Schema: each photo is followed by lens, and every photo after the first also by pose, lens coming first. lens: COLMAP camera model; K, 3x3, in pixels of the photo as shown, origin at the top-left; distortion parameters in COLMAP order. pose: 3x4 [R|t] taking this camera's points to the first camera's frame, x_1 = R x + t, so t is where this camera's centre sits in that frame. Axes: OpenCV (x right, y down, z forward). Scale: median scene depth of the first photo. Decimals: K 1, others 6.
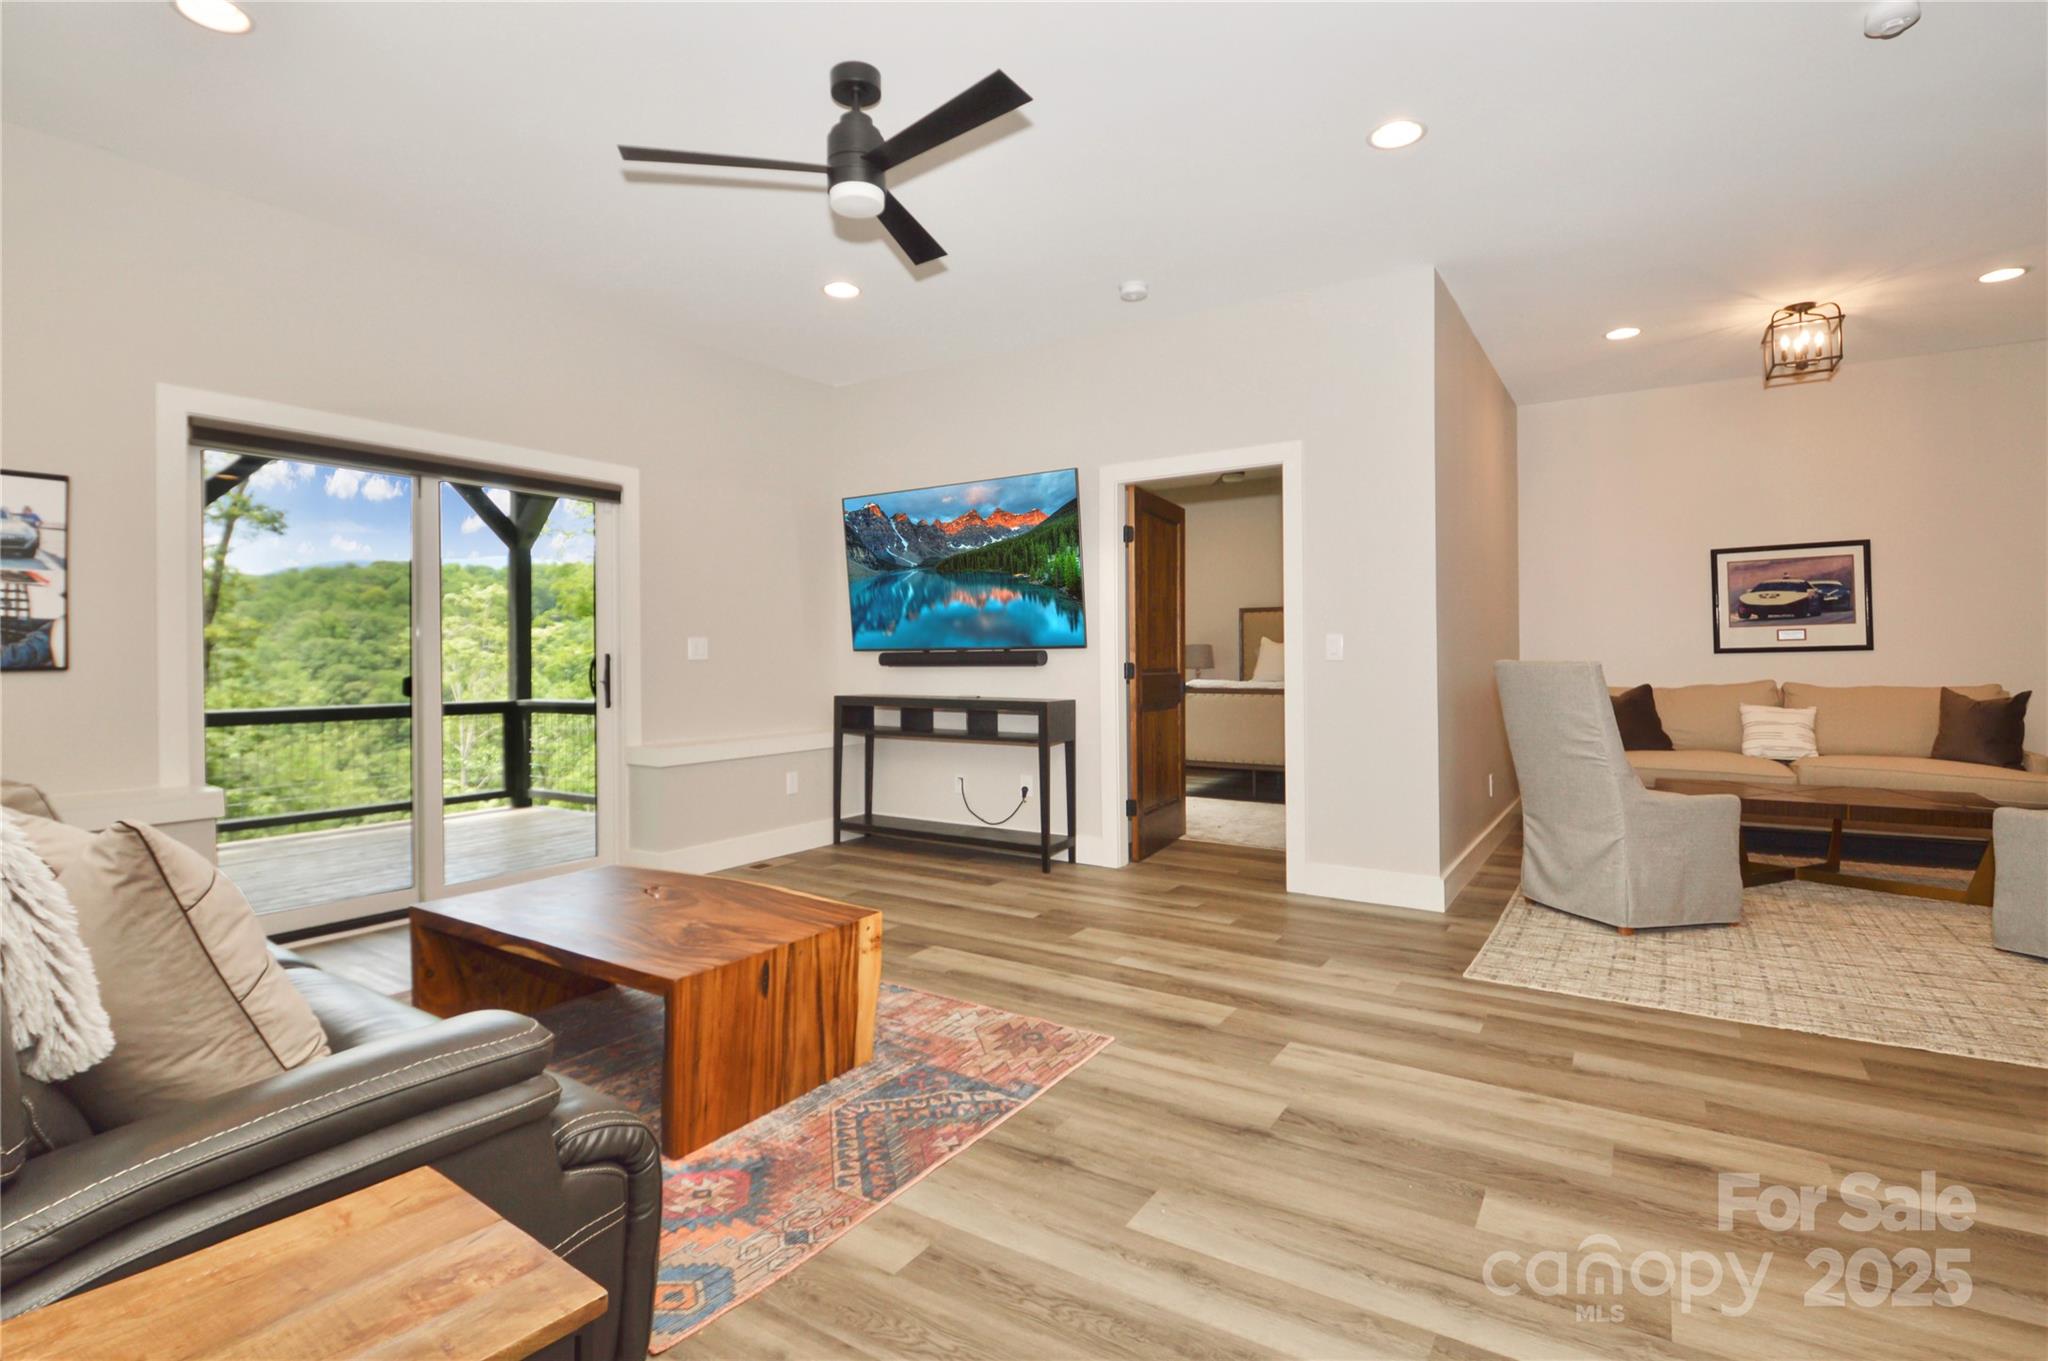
lens RADIAL K [[955.8, 0, 1002.3], [0, 955.8, 648.7], [0, 0, 1]] dist [-0.017776, -0.007643]
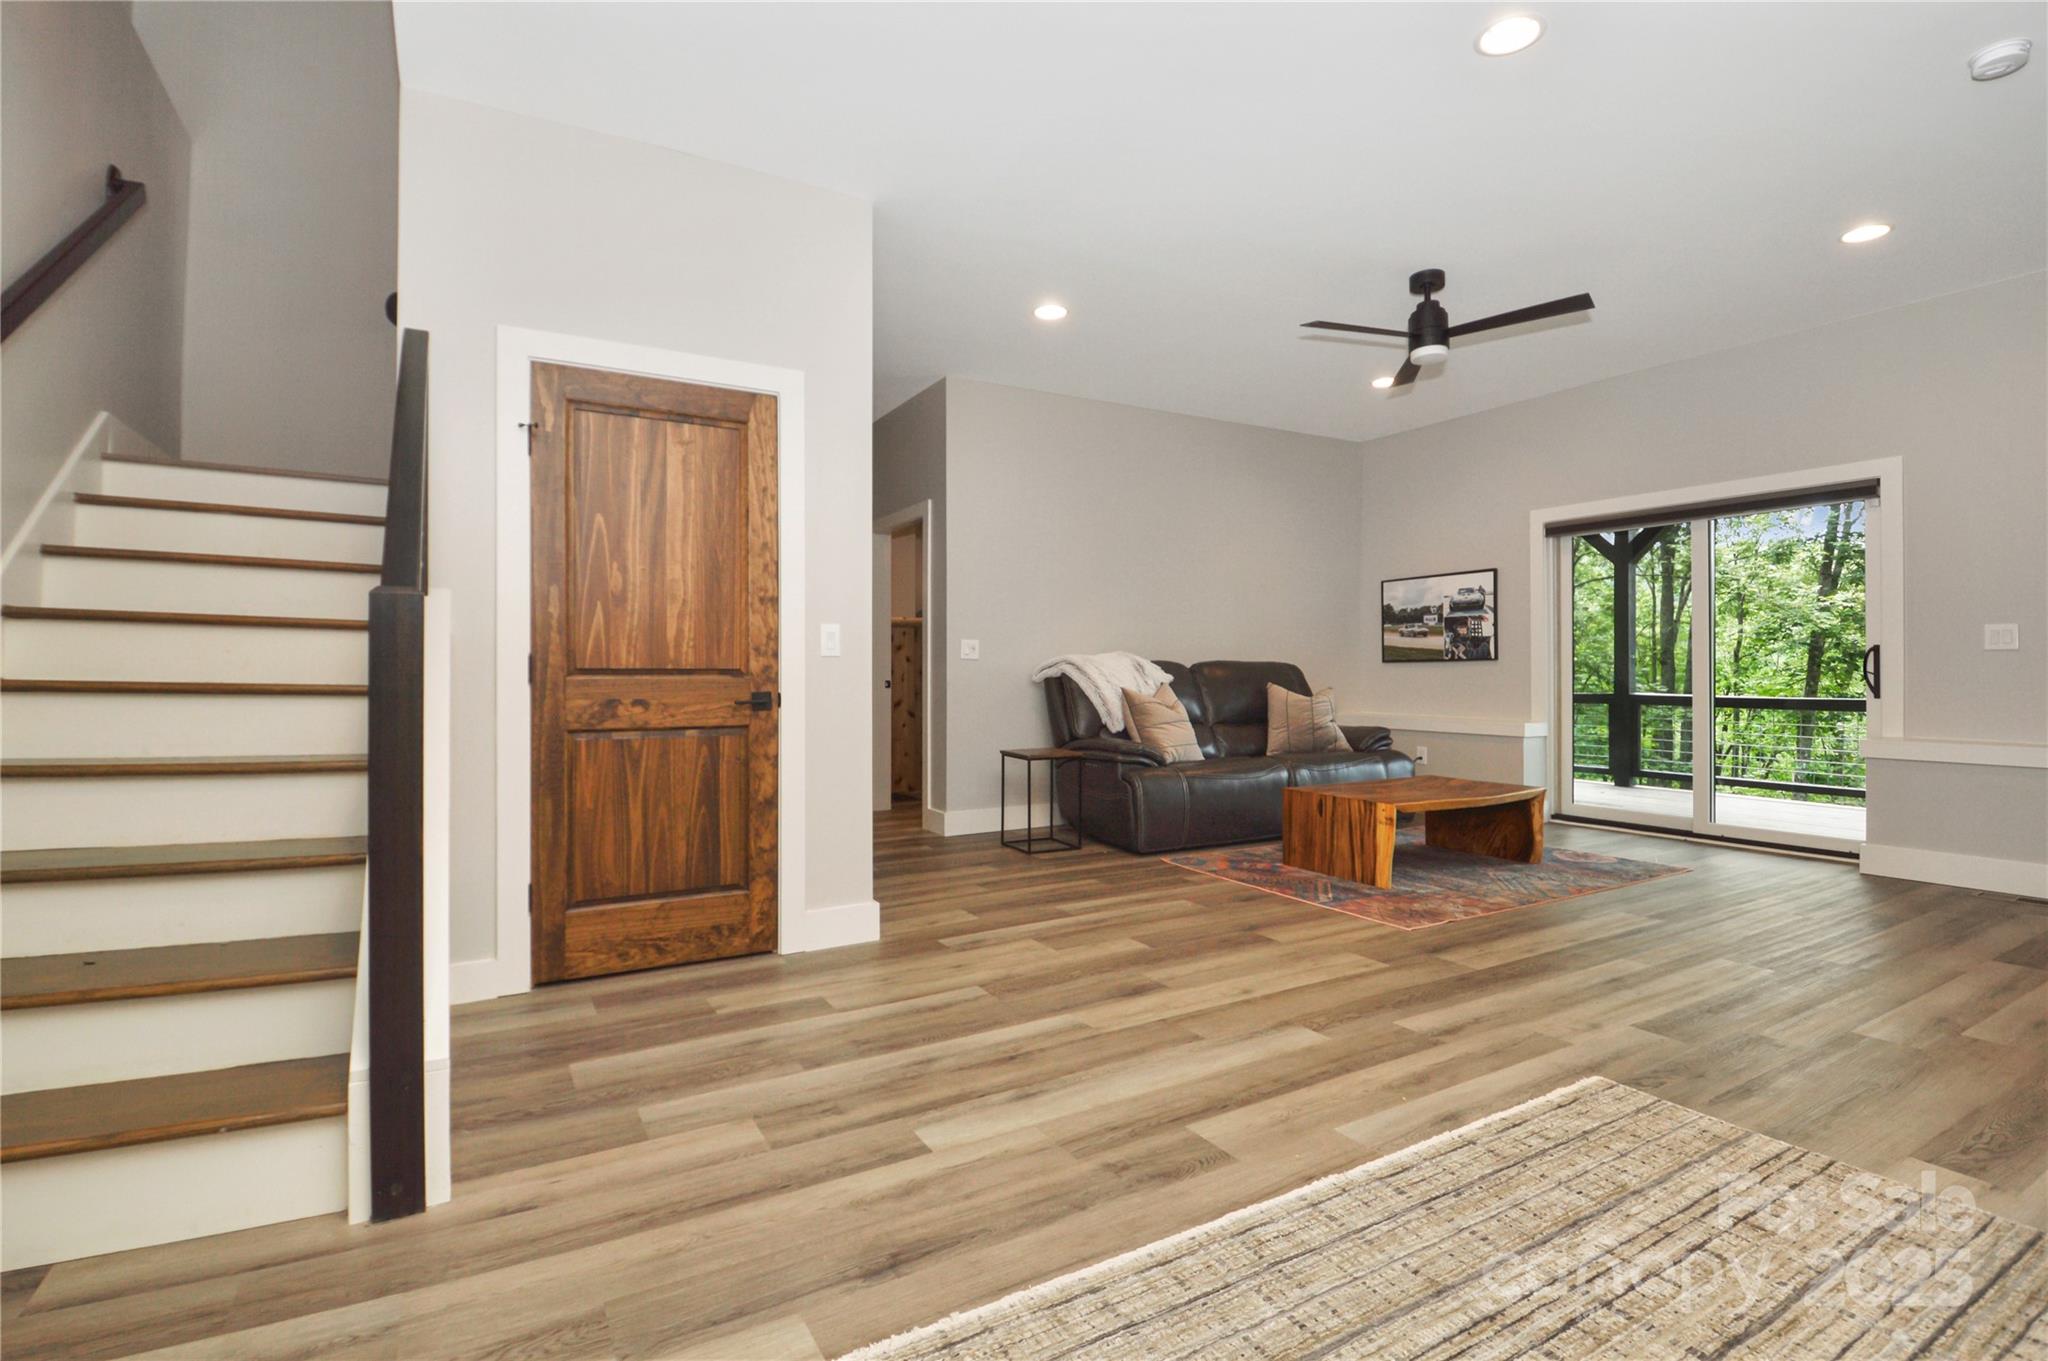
lens RADIAL K [[955.8, 0, 1002.3], [0, 955.8, 648.7], [0, 0, 1]] dist [-0.017776, -0.007643]
pose [[-0.445192, -0.017285, -0.895268, 1.593424], [0.007986, 0.999697, -0.023273, 0.042142], [0.895400, -0.017510, -0.444919, 1.103546]]
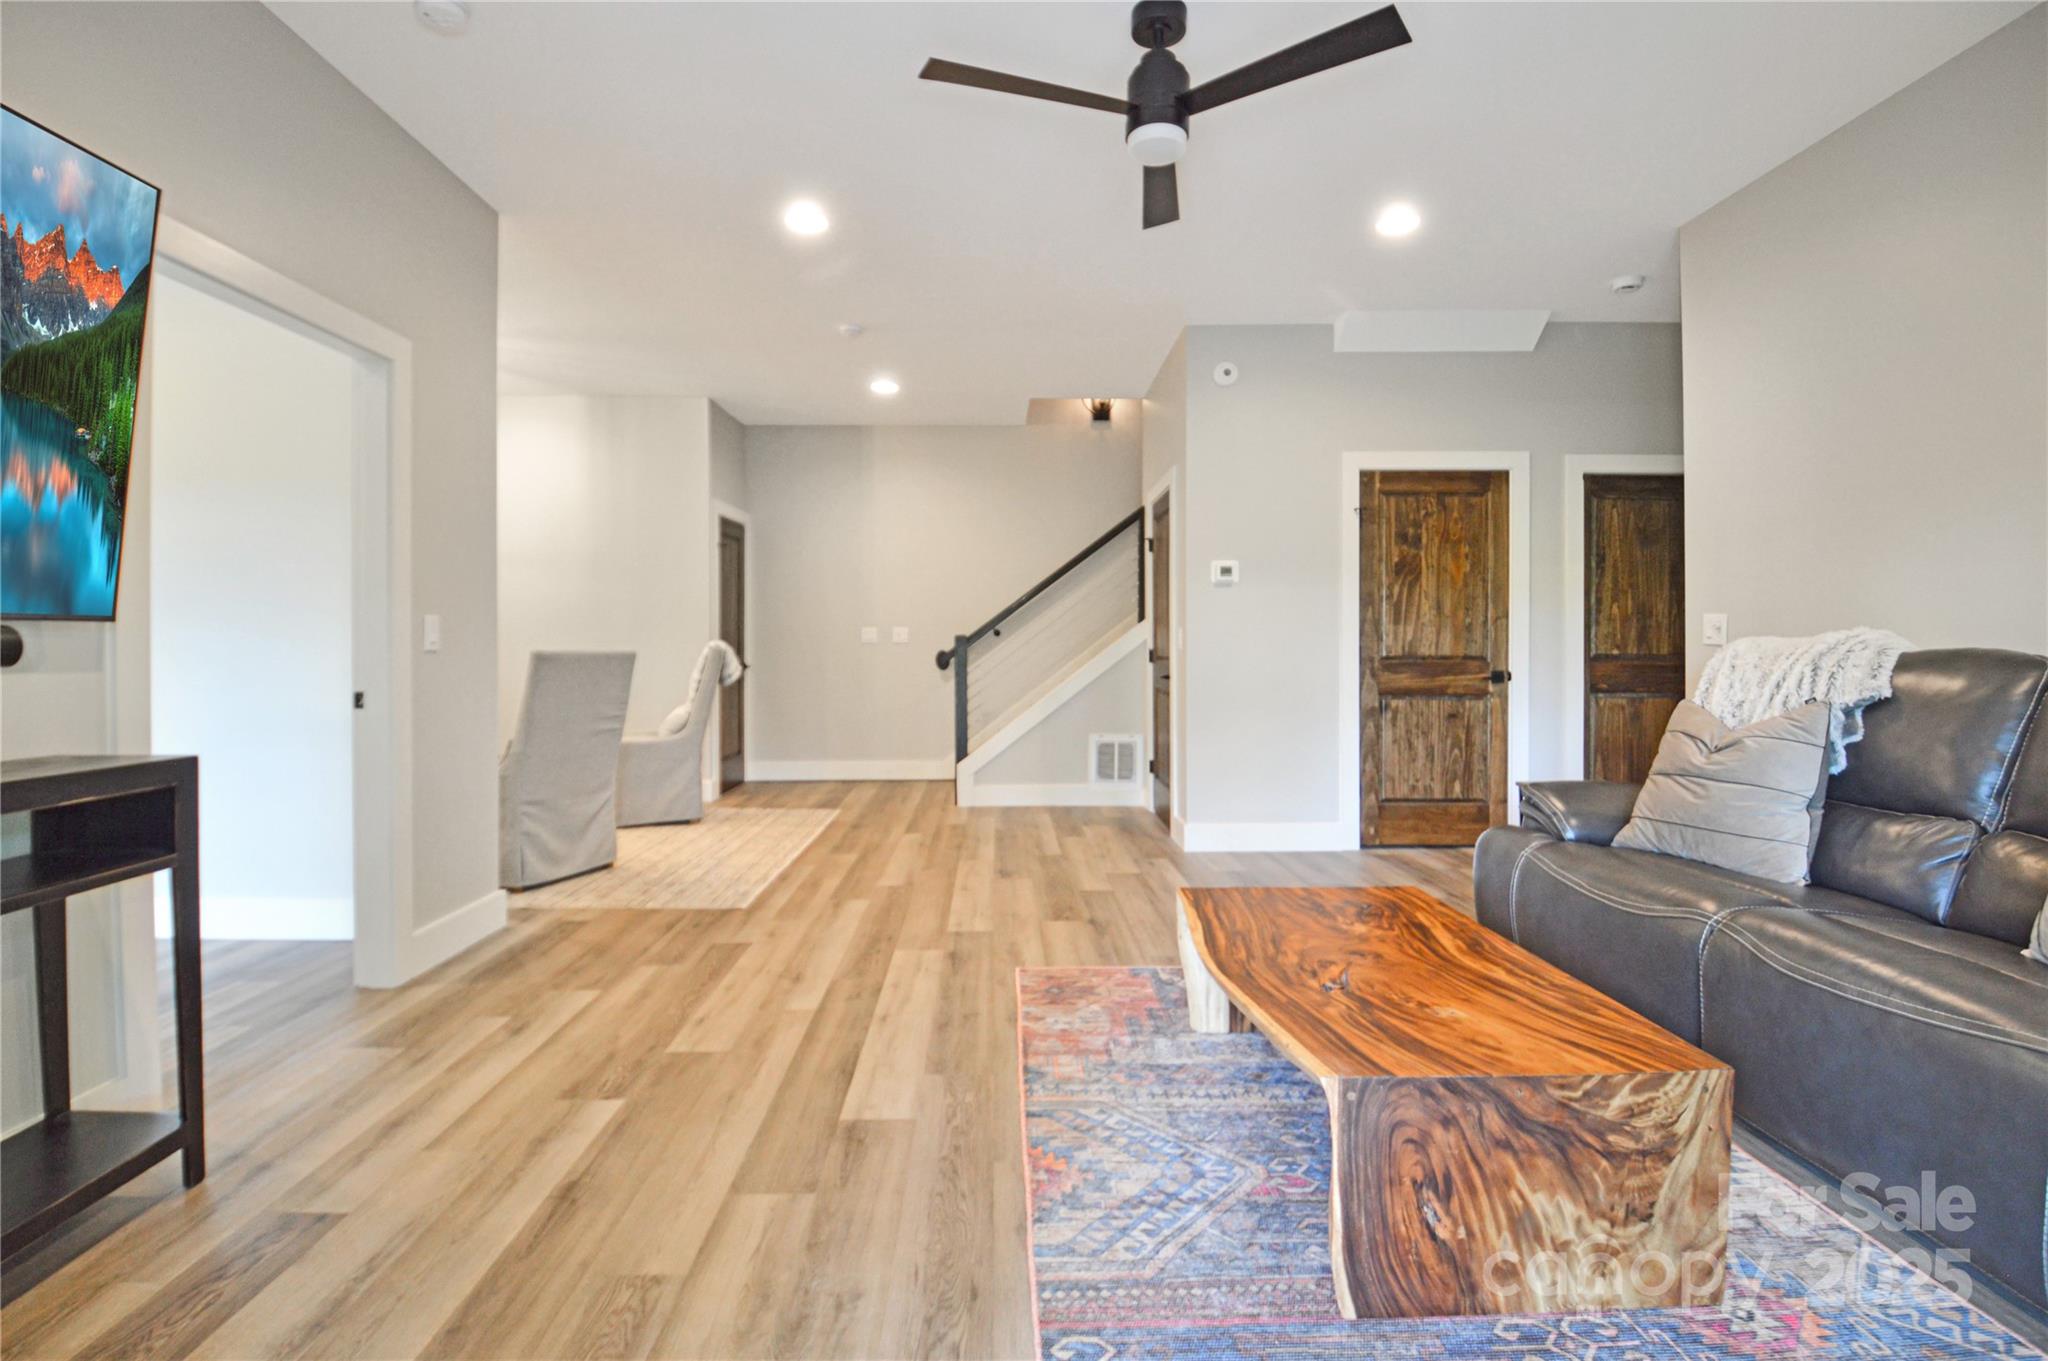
lens RADIAL K [[955.8, 0, 1002.3], [0, 955.8, 648.7], [0, 0, 1]] dist [-0.017776, -0.007643]
pose [[-0.568677, -0.000236, 0.822561, -0.847162], [-0.002147, 0.999997, -0.001198, 0.018413], [-0.822558, -0.002447, -0.568676, 1.704956]]
